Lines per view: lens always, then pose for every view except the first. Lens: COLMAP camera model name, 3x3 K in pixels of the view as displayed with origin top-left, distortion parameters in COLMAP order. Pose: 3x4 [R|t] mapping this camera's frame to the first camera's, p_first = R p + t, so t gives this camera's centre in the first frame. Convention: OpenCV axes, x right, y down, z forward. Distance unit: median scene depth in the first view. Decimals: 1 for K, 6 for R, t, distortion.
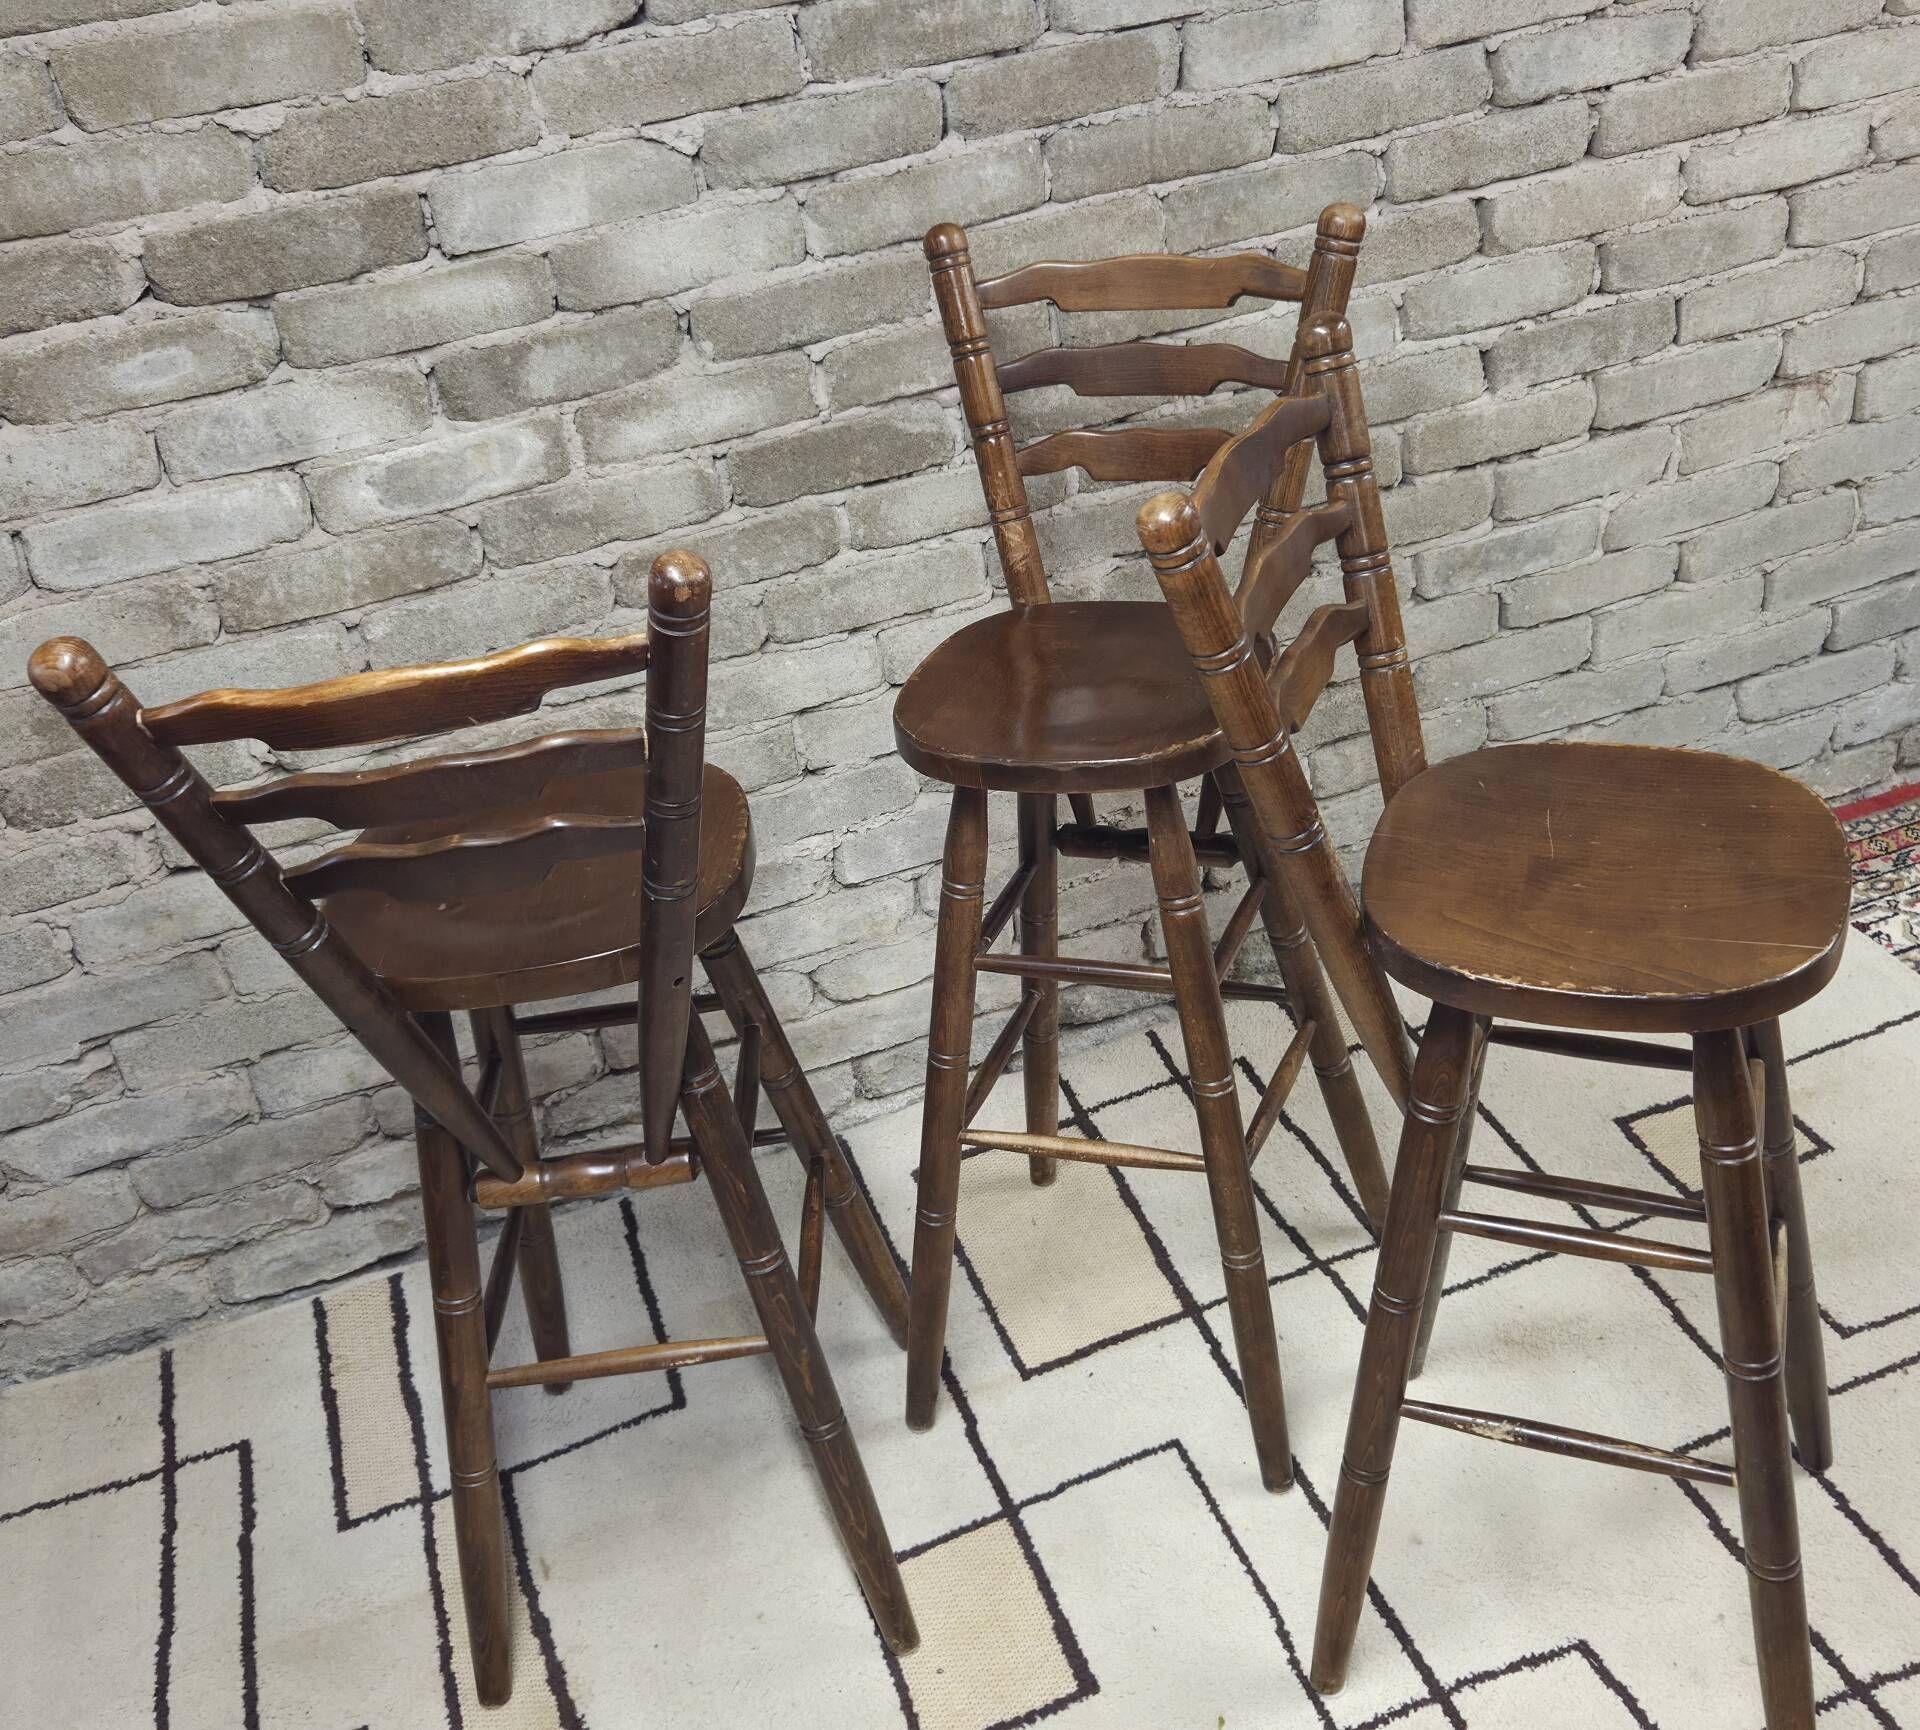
lens RADIAL K [[2095.4, 0, 1018.2], [0, 2095.4, 860.4], [0, 0, 1]] dist [0.059251, 0.000000]
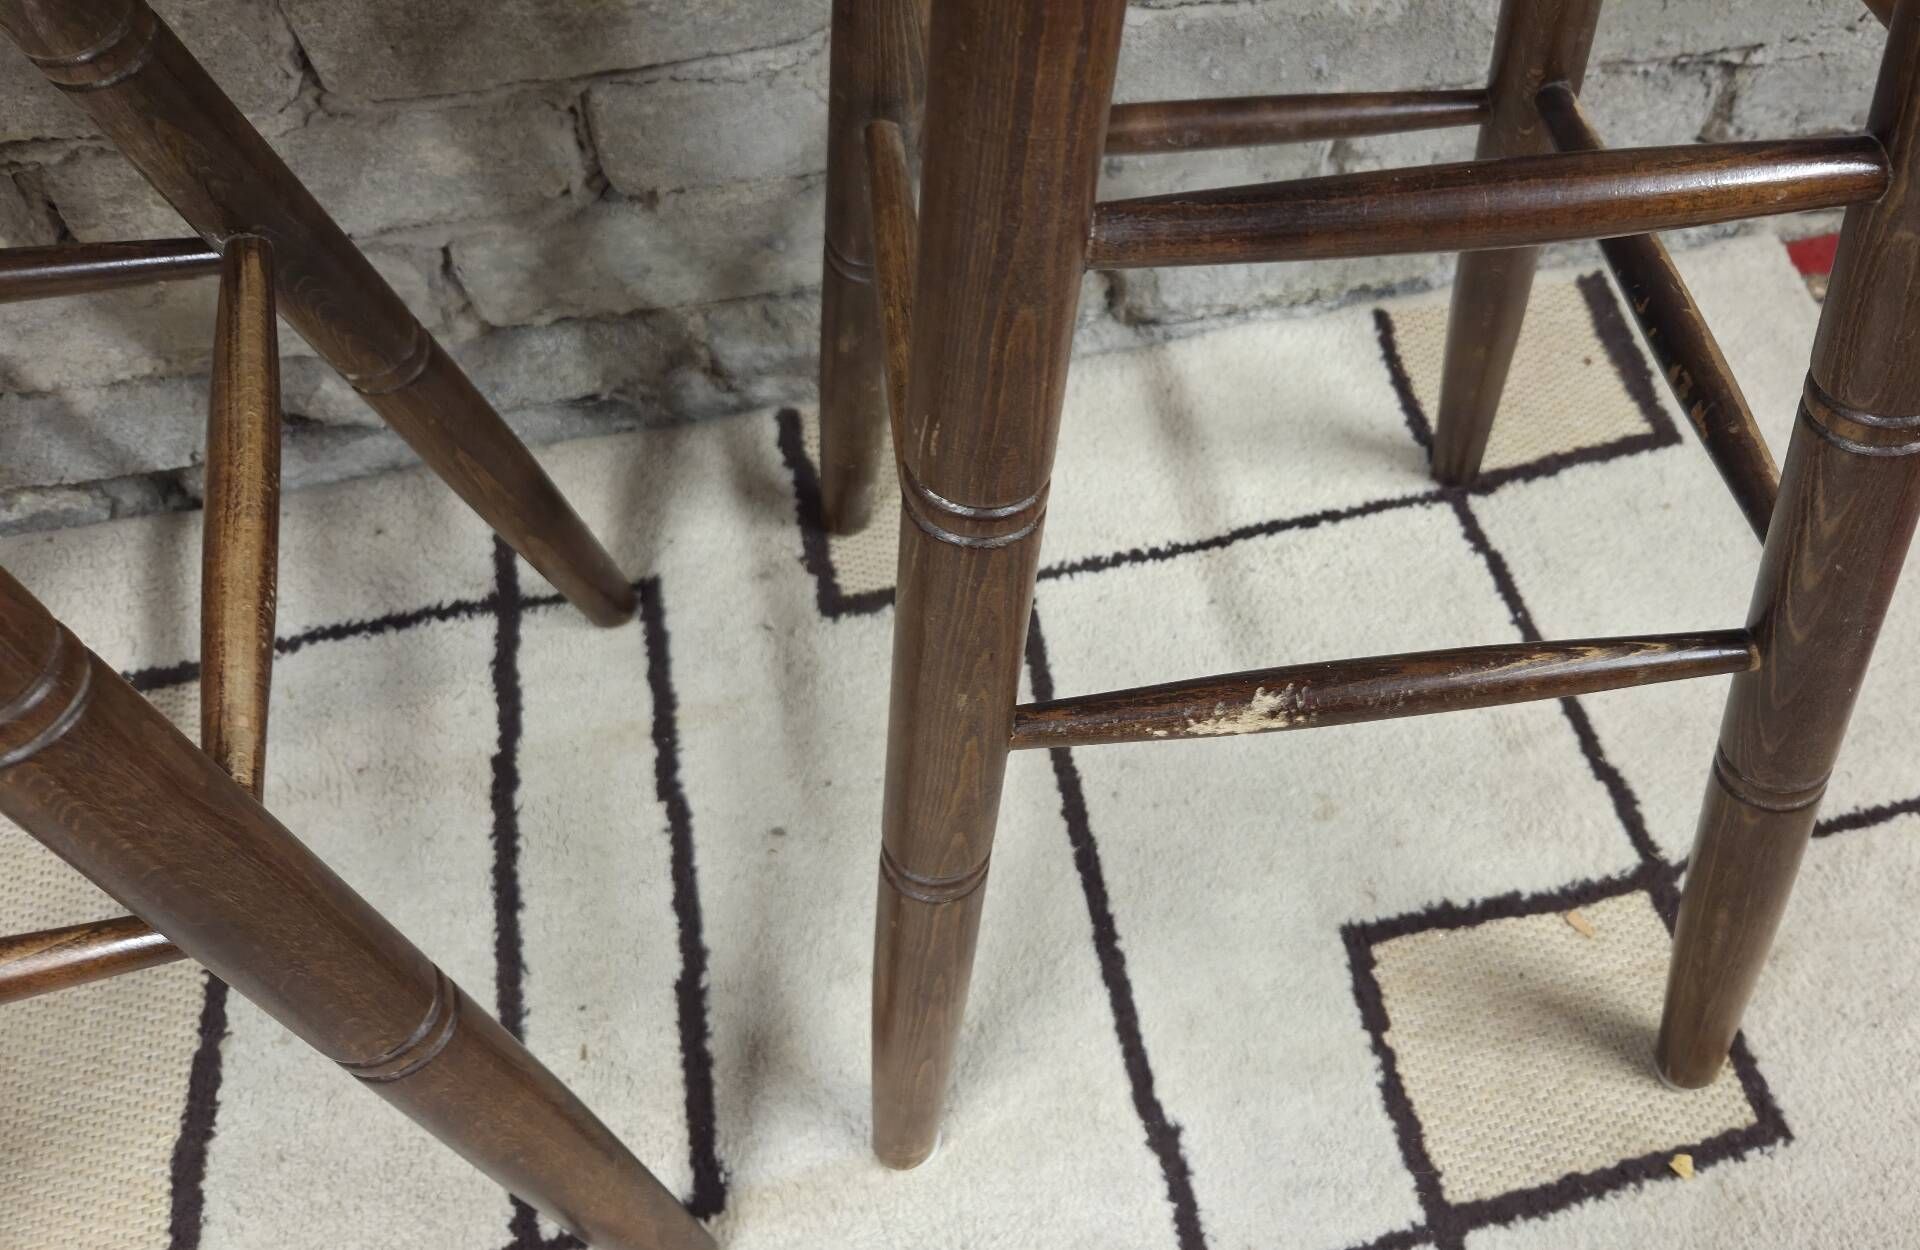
lens RADIAL K [[1490.1, 0, 1131.9], [0, 1490.1, 613.7], [0, 0, 1]] dist [0.037574, -0.017564]
pose [[0.982366, 0.173997, 0.068429, 0.232692], [-0.186688, 0.892752, 0.410052, -0.068480], [0.010257, -0.415595, 0.909492, 0.837026]]
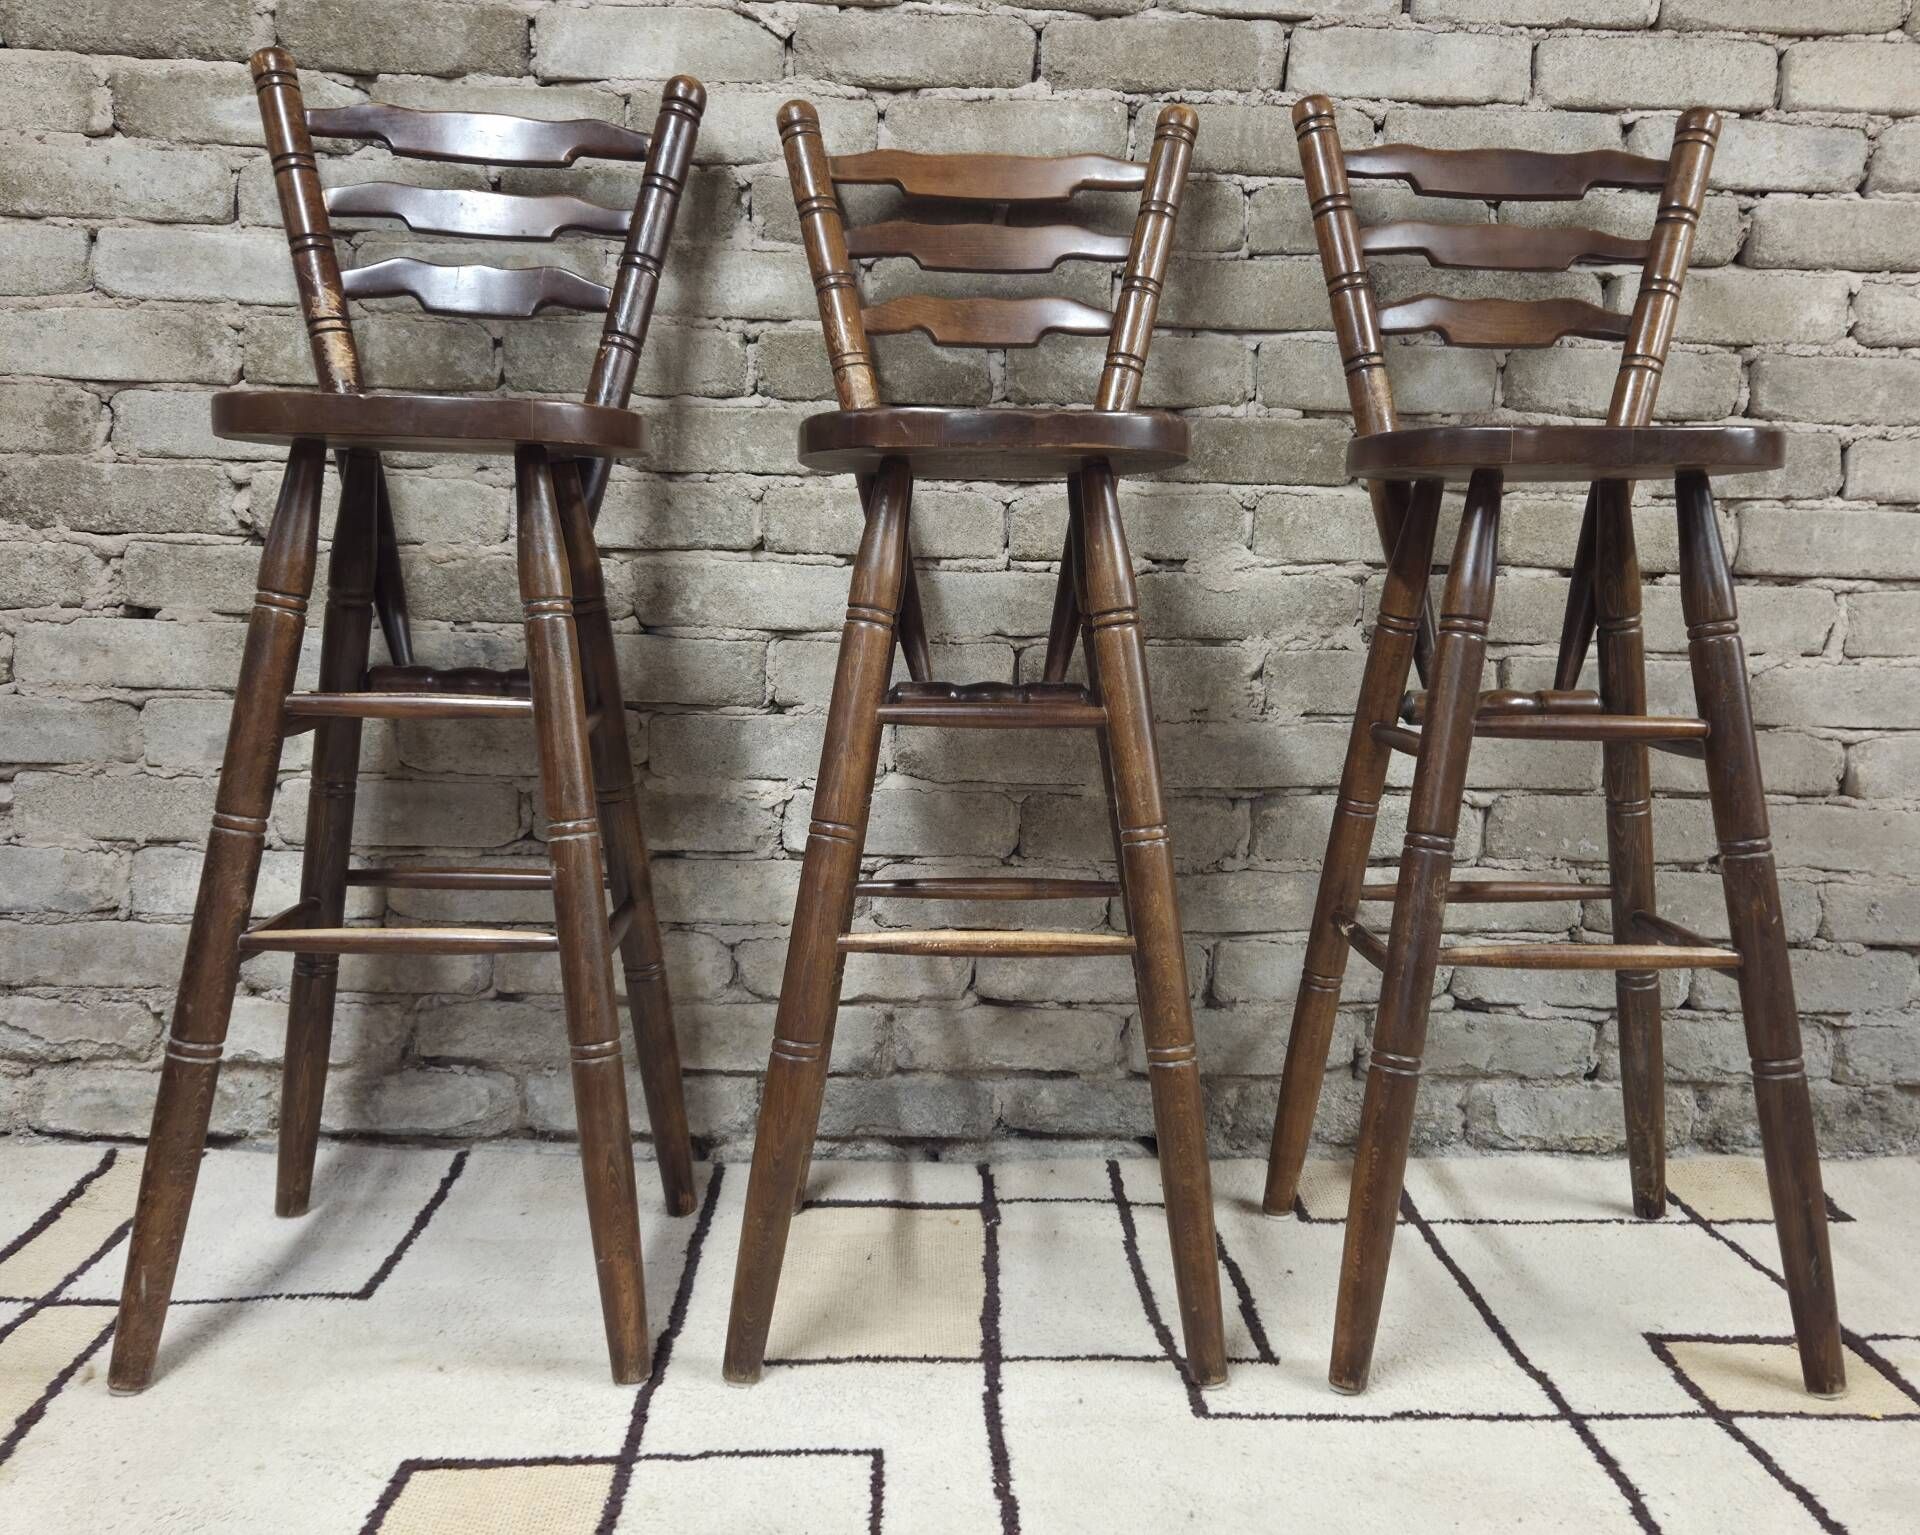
lens RADIAL K [[1849.8, 0, 967.4], [0, 1849.8, 768.5], [0, 0, 1]] dist [0.049347, 0.000000]
pose [[0.940718, 0.166440, -0.295545, 0.251297], [-0.274164, 0.886137, -0.373623, 0.293177], [0.199708, 0.432502, 0.879238, 0.327886]]
